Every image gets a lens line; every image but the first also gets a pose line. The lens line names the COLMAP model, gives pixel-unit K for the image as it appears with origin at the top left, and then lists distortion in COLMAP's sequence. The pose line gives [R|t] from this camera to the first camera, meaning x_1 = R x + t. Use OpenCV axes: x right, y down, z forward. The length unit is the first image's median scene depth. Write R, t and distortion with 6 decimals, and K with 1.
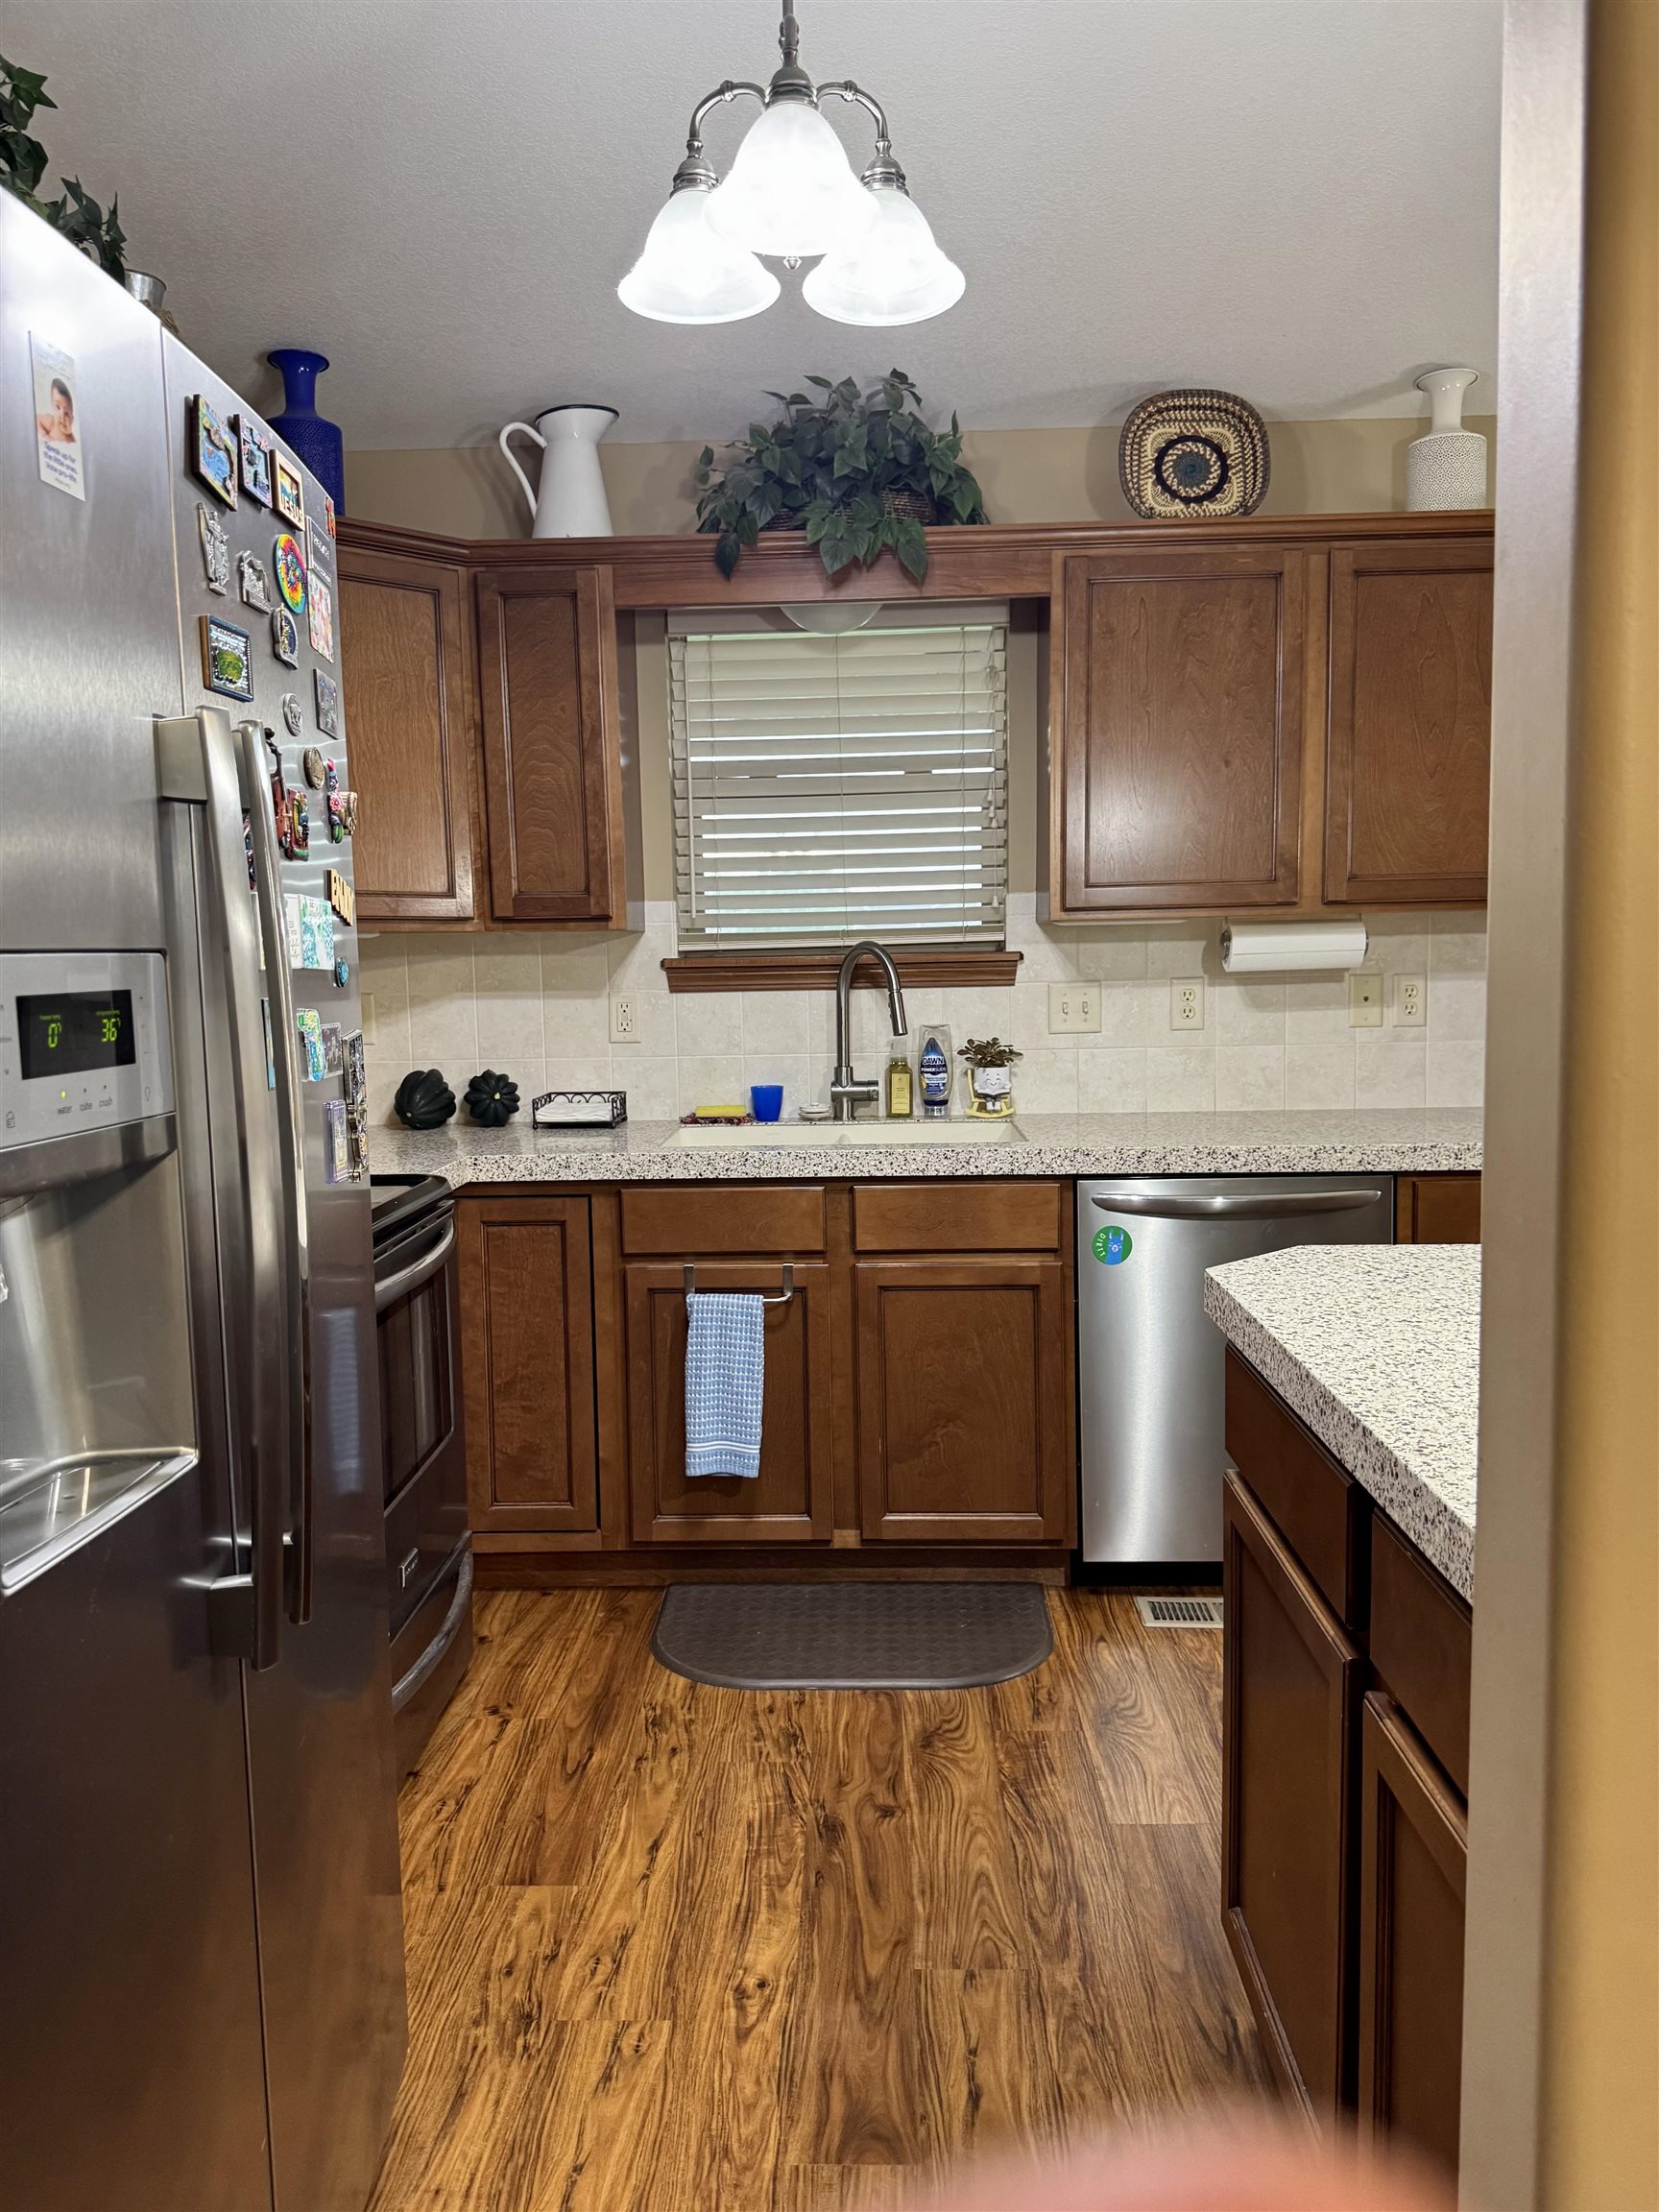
lens RADIAL K [[1541.0, 0, 829.5], [0, 1541.0, 1106.0], [0, 0, 1]] dist [0.012475, -0.004308]
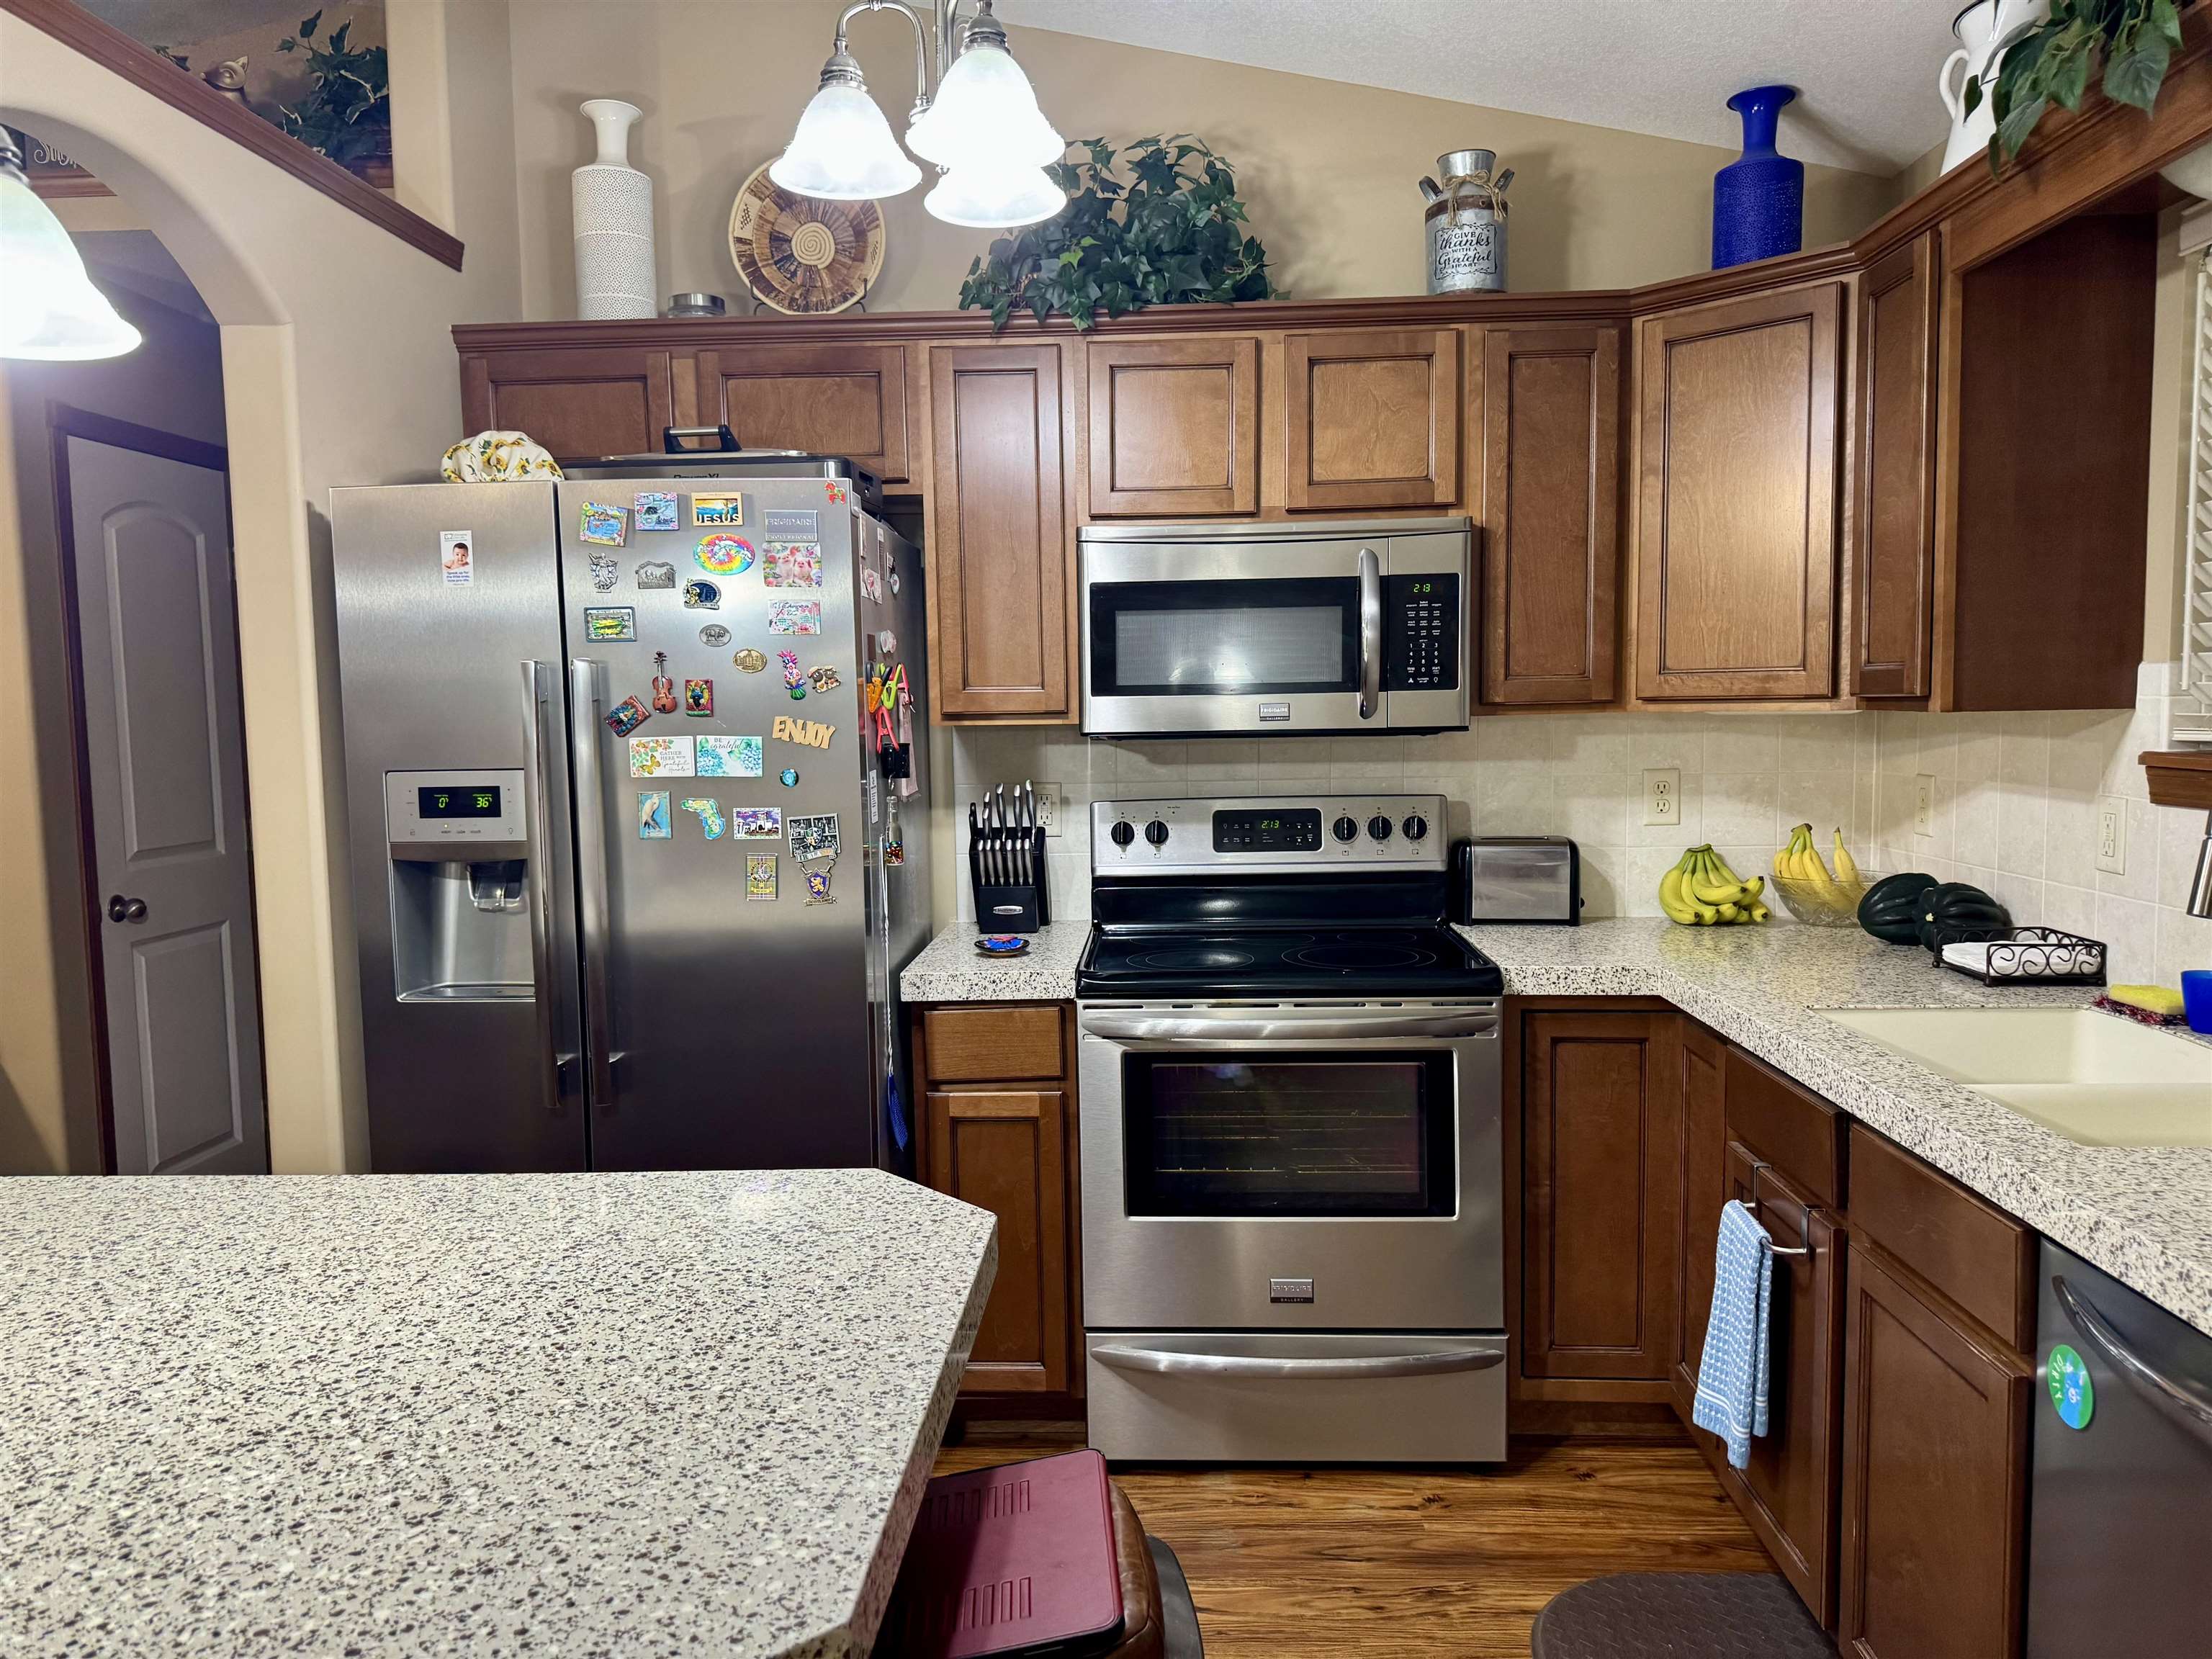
lens RADIAL K [[1541.0, 0, 1106.0], [0, 1541.0, 829.5], [0, 0, 1]] dist [0.012475, -0.004308]
pose [[-0.012989, 0.095890, -0.995307, 0.646829], [-0.075702, 0.992440, 0.096602, -0.107530], [0.997046, 0.076601, -0.005631, 0.656488]]
